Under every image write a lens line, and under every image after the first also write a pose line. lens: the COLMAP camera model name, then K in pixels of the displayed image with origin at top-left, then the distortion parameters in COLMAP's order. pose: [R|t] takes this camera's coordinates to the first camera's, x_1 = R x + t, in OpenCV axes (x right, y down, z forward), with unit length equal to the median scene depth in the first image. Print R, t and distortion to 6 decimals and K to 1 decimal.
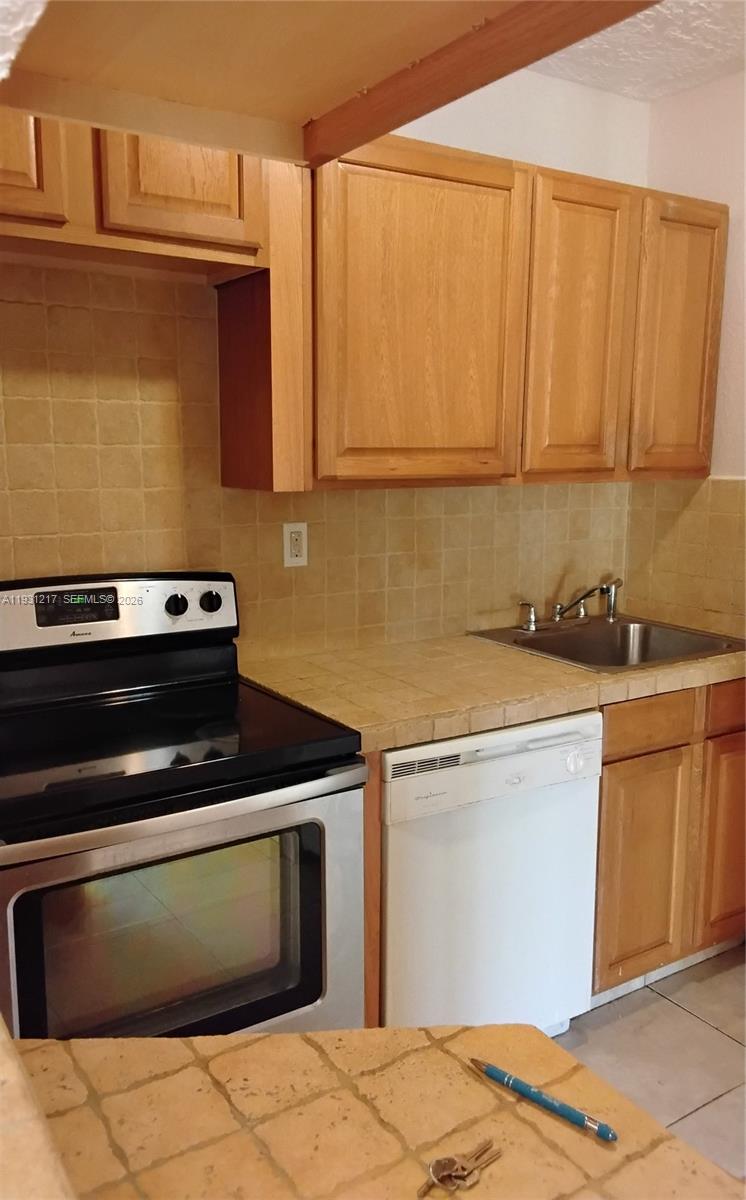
lens RADIAL K [[910.4, 0, 360.8], [0, 910.4, 603.4], [0, 0, 1]] dist [0.095364, -0.128851]
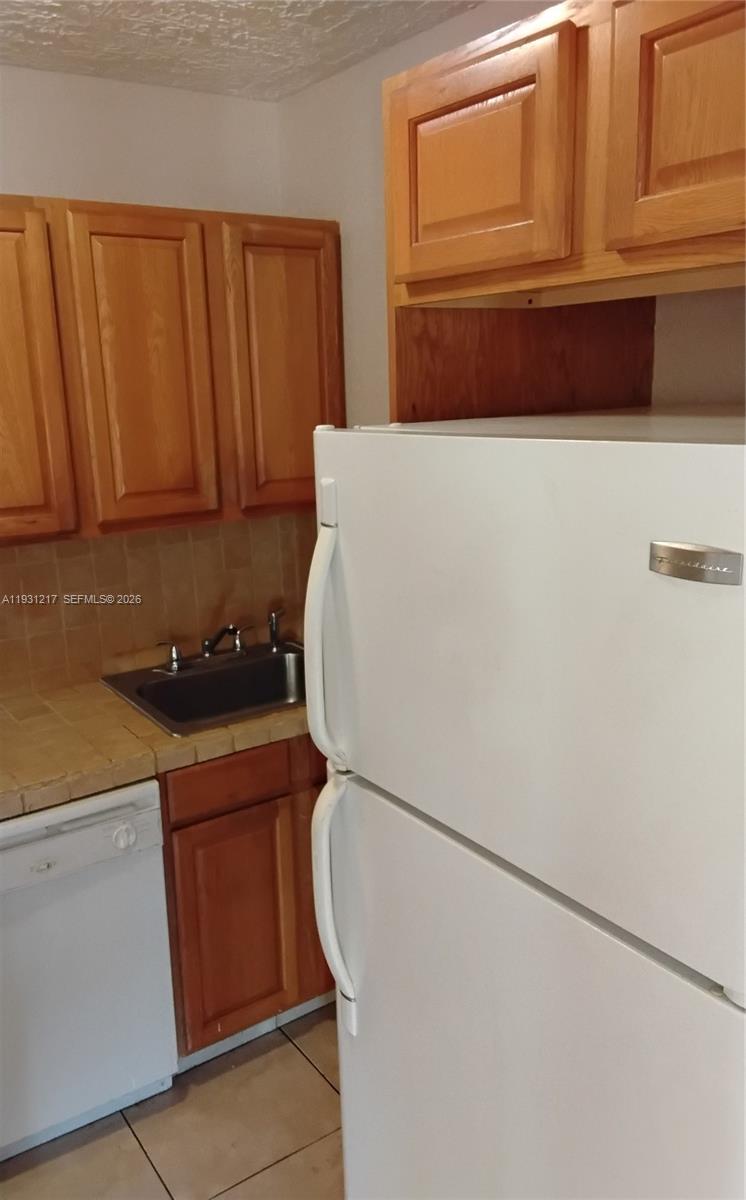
lens RADIAL K [[910.4, 0, 364.4], [0, 910.4, 603.3], [0, 0, 1]] dist [0.095364, -0.128851]
pose [[0.998345, -0.041381, 0.039932, 0.422912], [0.038613, 0.996954, 0.067756, -0.118250], [-0.042614, -0.066102, 0.996902, 0.036618]]
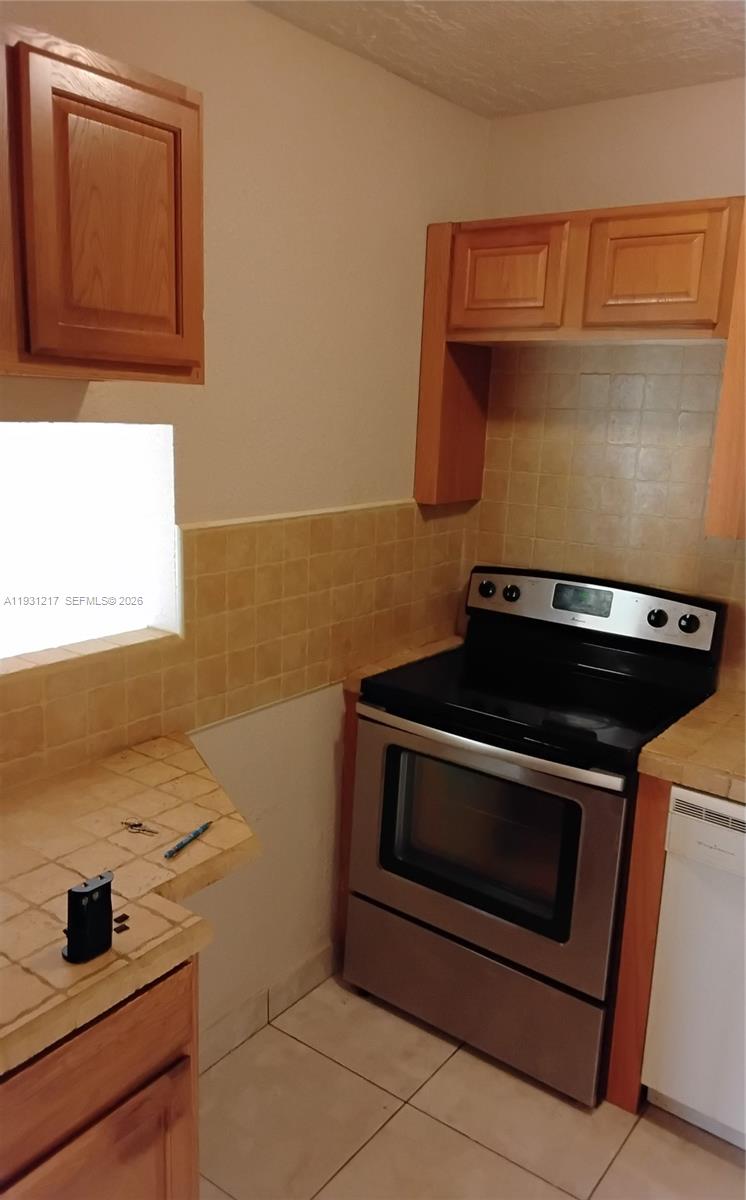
lens RADIAL K [[910.4, 0, 368.9], [0, 910.4, 600.8], [0, 0, 1]] dist [0.095364, -0.128851]
pose [[0.353886, 0.208578, -0.911735, 0.692278], [-0.191544, 0.970317, 0.147633, -0.115408], [0.915465, 0.122392, 0.383333, 0.178563]]
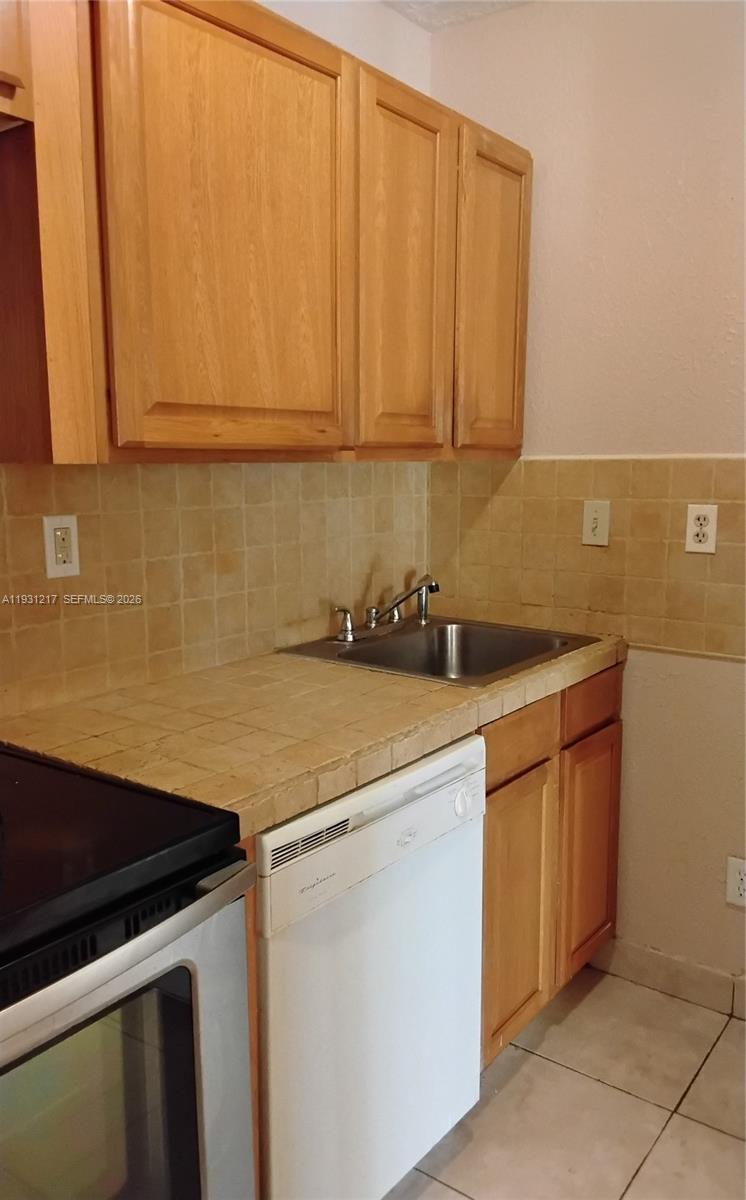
lens RADIAL K [[910.4, 0, 357.6], [0, 910.4, 603.0], [0, 0, 1]] dist [0.095364, -0.128851]
pose [[0.936843, -0.059947, 0.344574, -0.108815], [0.063350, 0.997990, 0.001385, -0.006935], [-0.343965, 0.020531, 0.938758, 0.257014]]
